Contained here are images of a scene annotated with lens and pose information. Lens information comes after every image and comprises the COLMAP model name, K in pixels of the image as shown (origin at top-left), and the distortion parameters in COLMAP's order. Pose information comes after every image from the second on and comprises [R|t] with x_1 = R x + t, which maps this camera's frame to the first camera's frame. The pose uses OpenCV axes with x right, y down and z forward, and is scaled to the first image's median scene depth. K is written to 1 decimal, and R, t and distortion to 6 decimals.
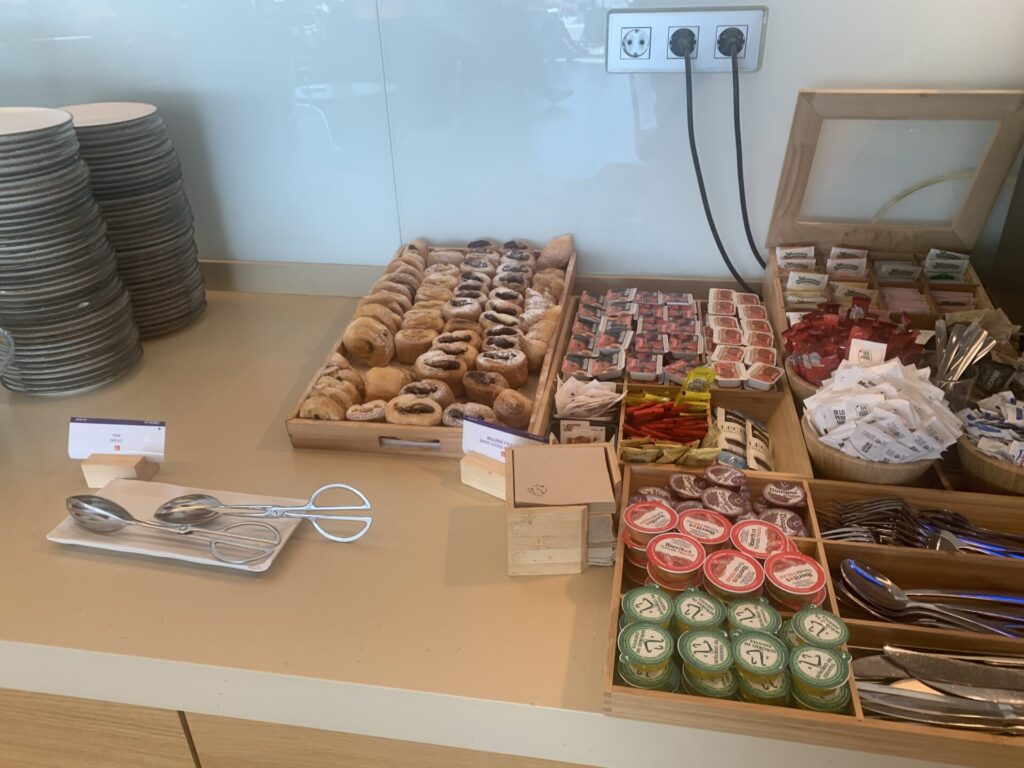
lens RADIAL K [[777.2, 0, 513.6], [0, 777.2, 383.8], [0, 0, 1]] dist [0.030658, -0.000513]
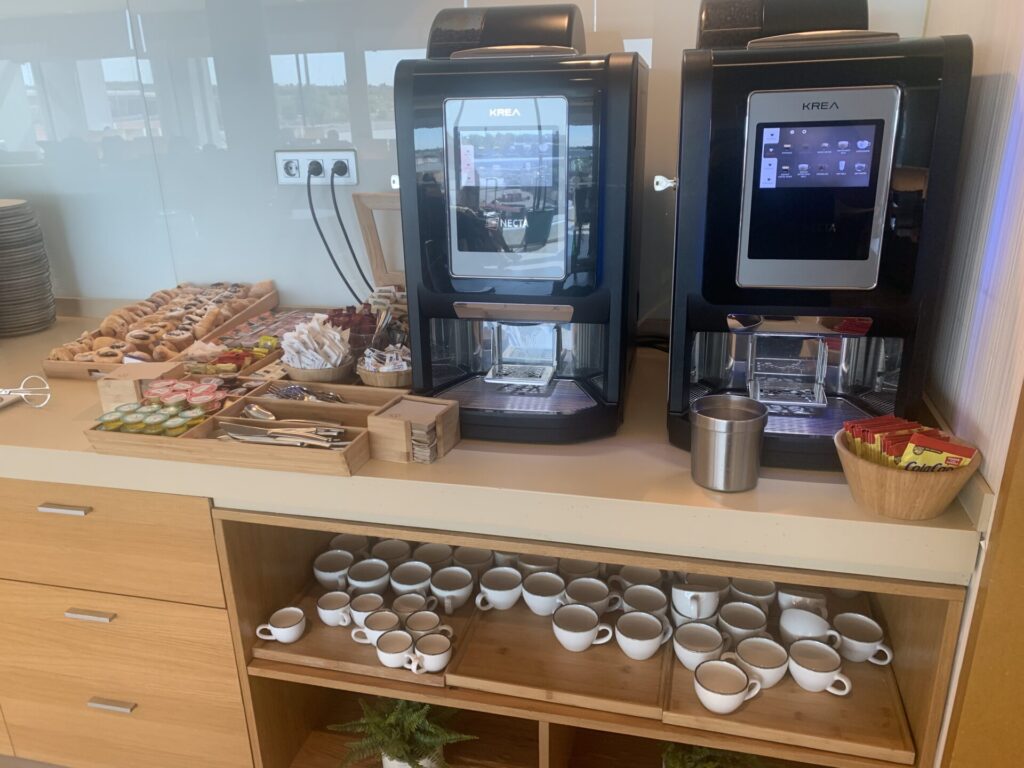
lens RADIAL K [[777.2, 0, 510.9], [0, 777.2, 384.4], [0, 0, 1]] dist [0.030658, -0.000513]
pose [[0.997971, 0.022712, -0.059483, 0.849892], [-0.031452, 0.988128, -0.150381, 0.319526], [0.055362, 0.151946, 0.986837, -0.688350]]
